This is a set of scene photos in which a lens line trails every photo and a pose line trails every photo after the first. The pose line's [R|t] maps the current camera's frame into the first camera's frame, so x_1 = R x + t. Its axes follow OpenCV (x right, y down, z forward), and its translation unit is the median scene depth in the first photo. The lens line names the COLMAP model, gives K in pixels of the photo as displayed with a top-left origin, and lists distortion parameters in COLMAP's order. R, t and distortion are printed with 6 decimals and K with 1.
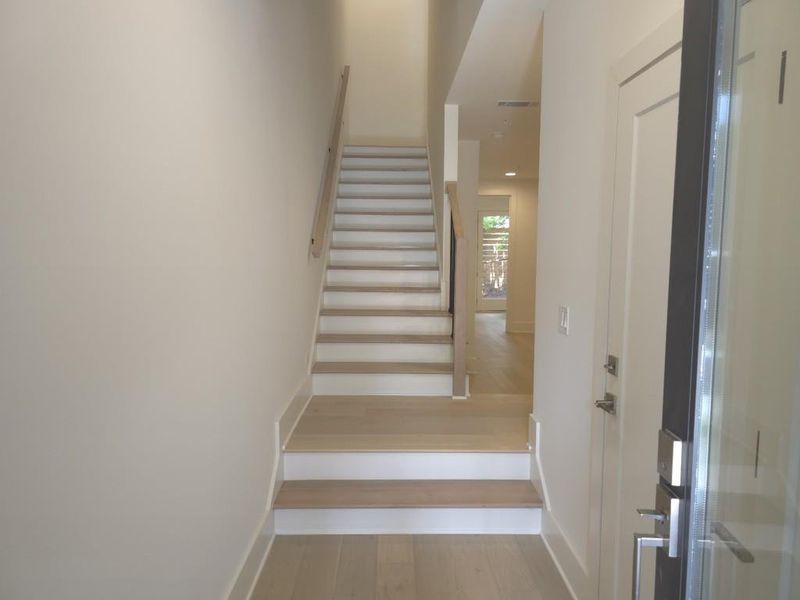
lens RADIAL K [[538.5, 0, 401.8], [0, 538.5, 301.4], [0, 0, 1]] dist [0.088379, -0.083626]
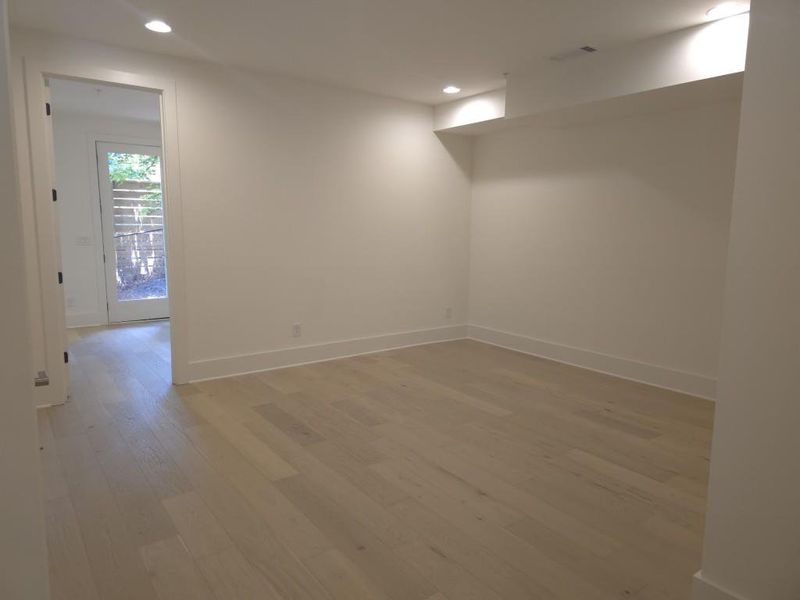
lens RADIAL K [[538.5, 0, 401.8], [0, 538.5, 301.4], [0, 0, 1]] dist [0.088379, -0.083626]
pose [[0.816319, -0.071516, 0.573157, 0.049563], [0.046530, 0.997222, 0.058158, -0.016798], [-0.575724, -0.020807, 0.817379, 0.286395]]
